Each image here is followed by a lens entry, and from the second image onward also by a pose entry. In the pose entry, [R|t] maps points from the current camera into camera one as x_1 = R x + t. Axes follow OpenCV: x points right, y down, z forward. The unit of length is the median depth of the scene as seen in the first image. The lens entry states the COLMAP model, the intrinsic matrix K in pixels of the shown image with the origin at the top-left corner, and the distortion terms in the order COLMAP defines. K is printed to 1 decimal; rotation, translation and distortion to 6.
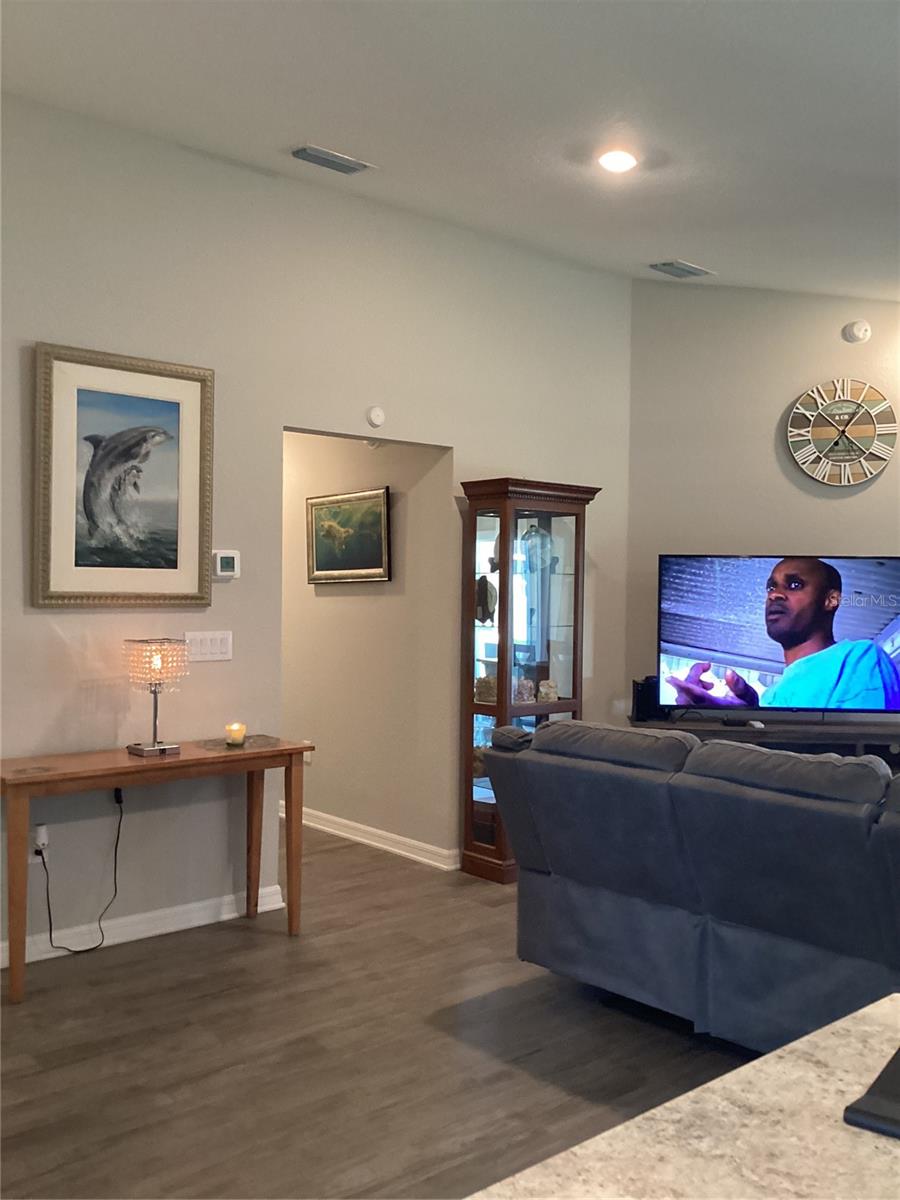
lens RADIAL K [[1081.0, 0, 456.4], [0, 1081.0, 595.3], [0, 0, 1]] dist [0.096694, -0.192632]
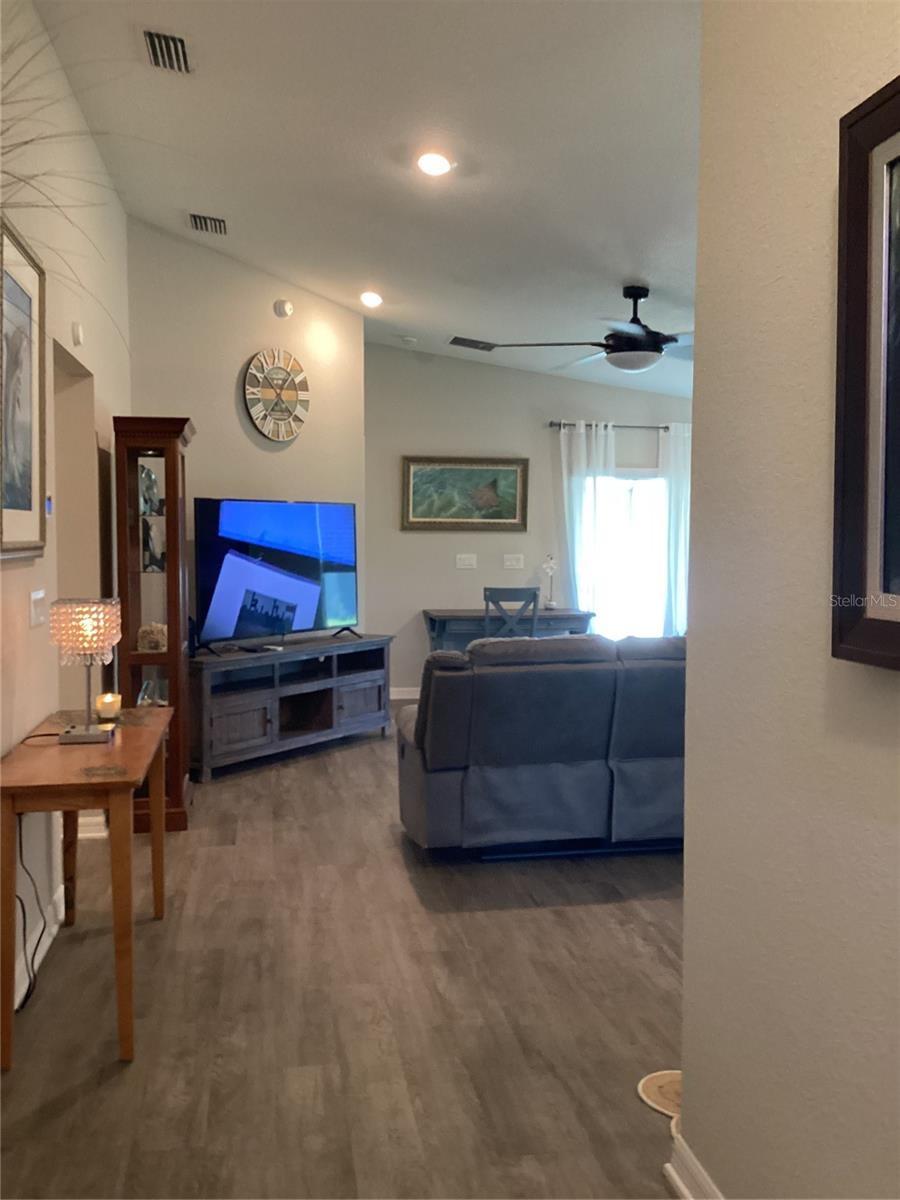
lens RADIAL K [[1081.0, 0, 456.4], [0, 1081.0, 595.3], [0, 0, 1]] dist [0.096694, -0.192632]
pose [[0.515126, -0.061725, 0.854889, -0.813542], [0.013367, 0.997861, 0.063994, -0.010426], [-0.857010, -0.021538, 0.514849, 0.342516]]
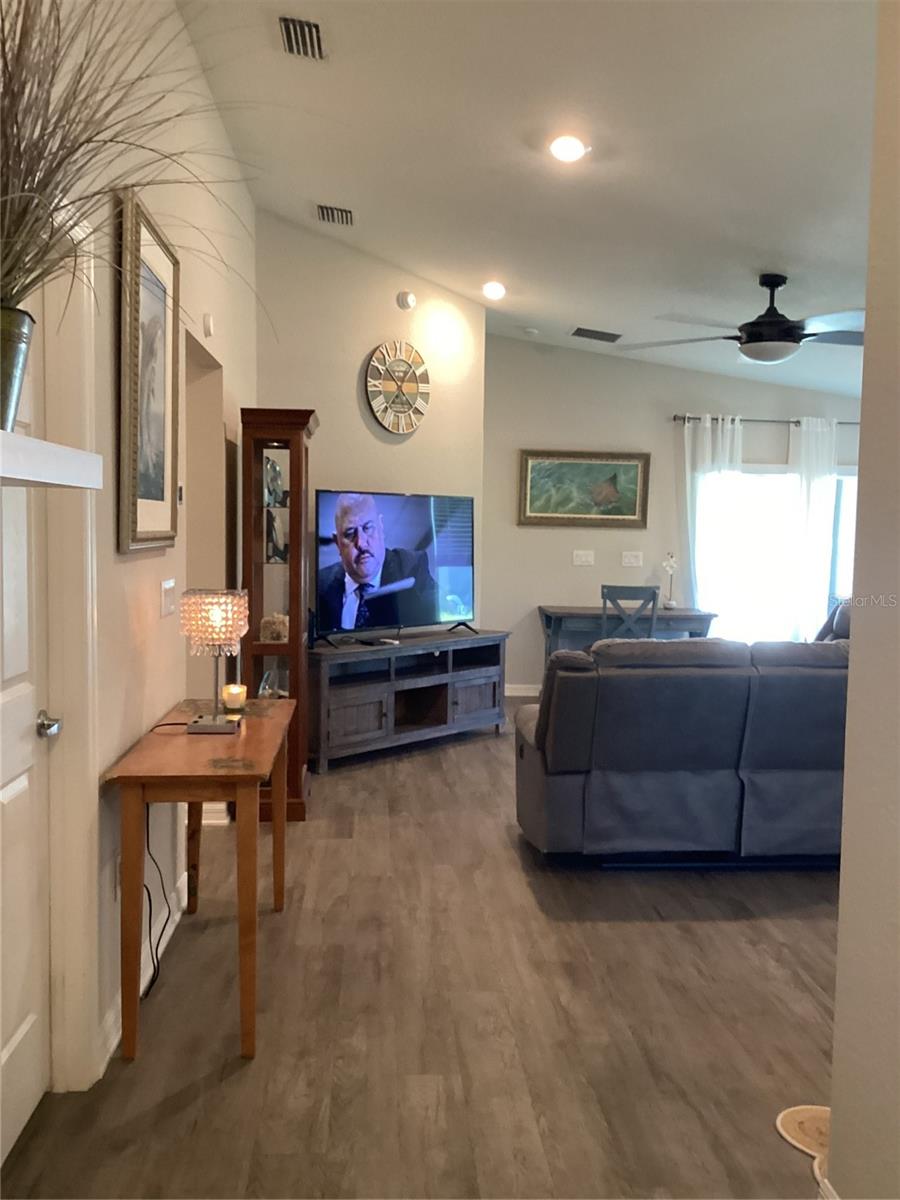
lens RADIAL K [[1076.2, 0, 449.8], [0, 1076.2, 604.0], [0, 0, 1]] dist [0.107044, -0.215382]
pose [[0.601554, -0.059877, 0.796585, -0.799110], [-0.002883, 0.997018, 0.077120, -0.011604], [-0.798827, -0.048689, 0.599587, 0.373834]]
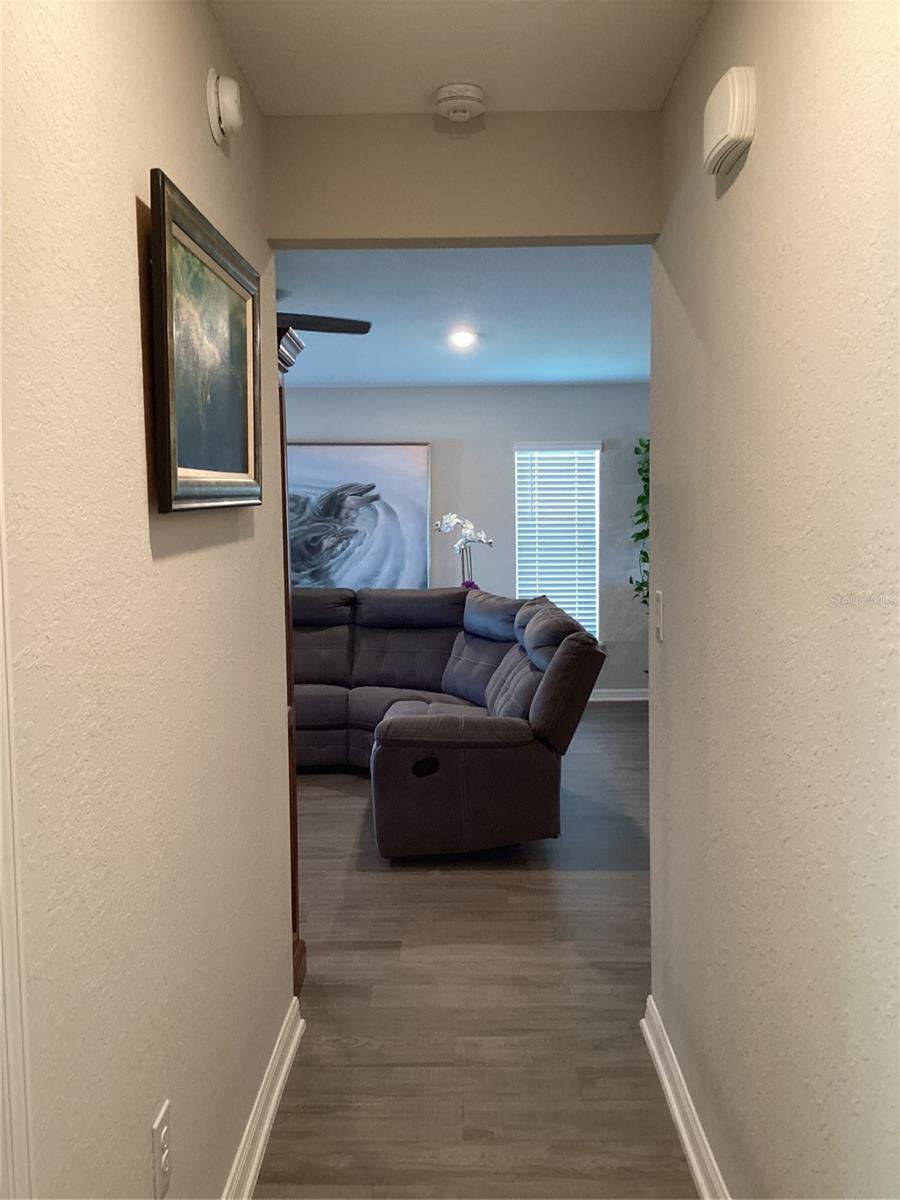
lens RADIAL K [[1081.0, 0, 456.4], [0, 1081.0, 595.3], [0, 0, 1]] dist [0.096694, -0.192632]
pose [[-0.753279, -0.051259, 0.655701, -0.543340], [0.005805, 0.996401, 0.084561, -0.018261], [-0.657676, 0.067504, -0.750271, 1.732951]]
